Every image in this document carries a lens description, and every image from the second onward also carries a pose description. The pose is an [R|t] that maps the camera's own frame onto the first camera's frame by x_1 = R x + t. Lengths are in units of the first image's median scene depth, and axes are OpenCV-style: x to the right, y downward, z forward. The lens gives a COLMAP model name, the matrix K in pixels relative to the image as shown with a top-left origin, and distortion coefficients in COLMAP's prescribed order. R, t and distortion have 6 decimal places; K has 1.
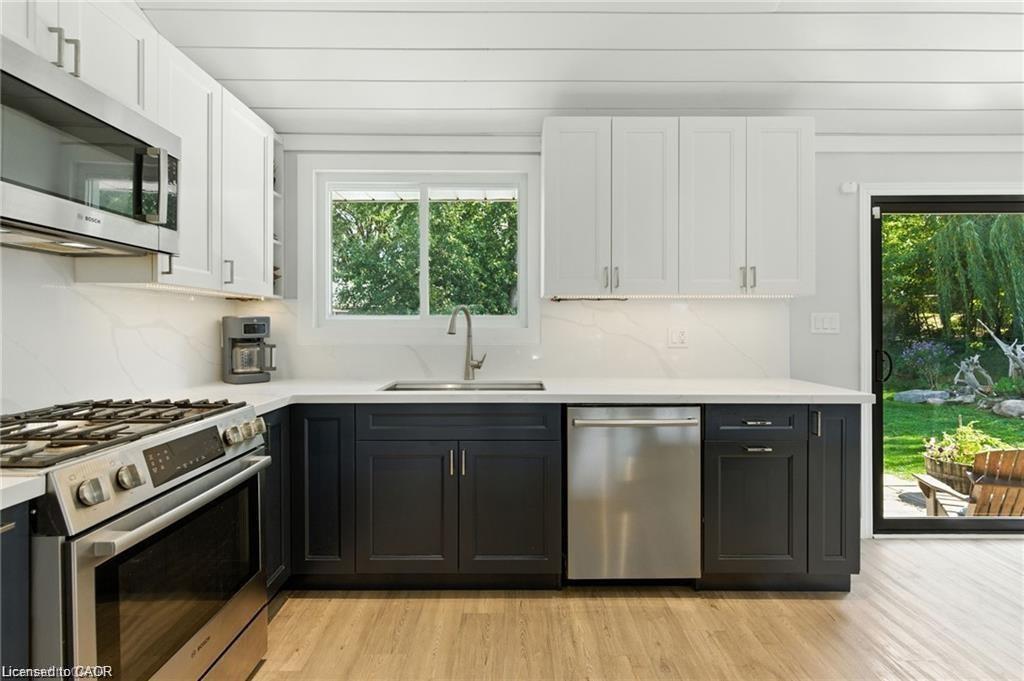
lens RADIAL K [[473.7, 0, 509.5], [0, 473.7, 334.5], [0, 0, 1]] dist [0.002606, 0.000065]
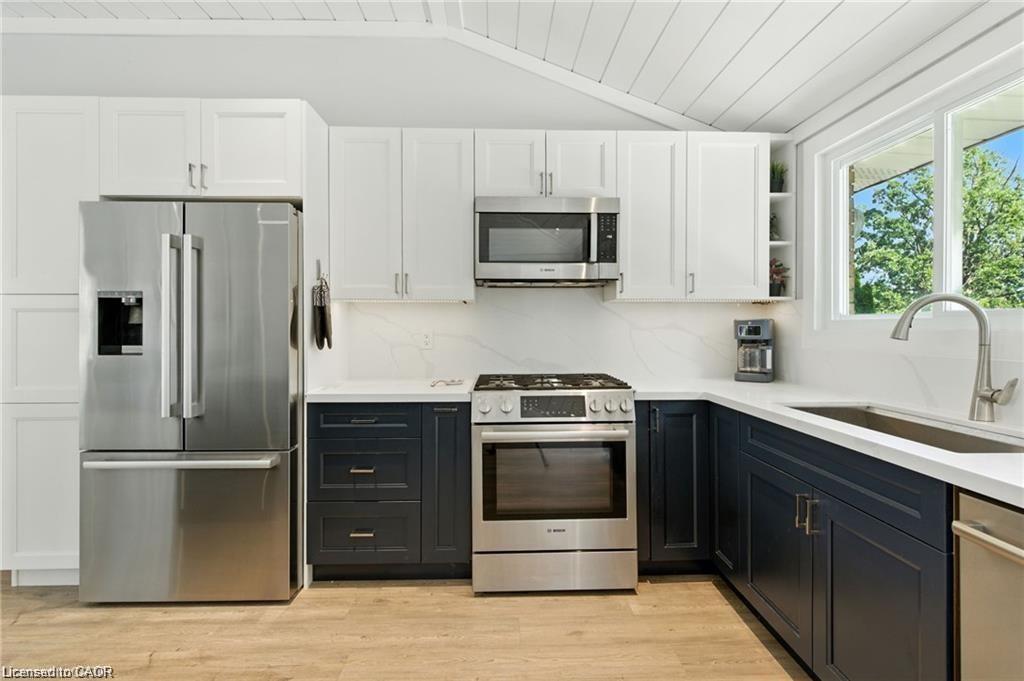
lens RADIAL K [[473.7, 0, 509.5], [0, 473.7, 334.5], [0, 0, 1]] dist [0.002606, 0.000065]
pose [[0.026885, 0.013196, -0.999551, 0.626064], [-0.013543, 0.999826, 0.012835, -0.012418], [0.999547, 0.013192, 0.027060, 0.536965]]
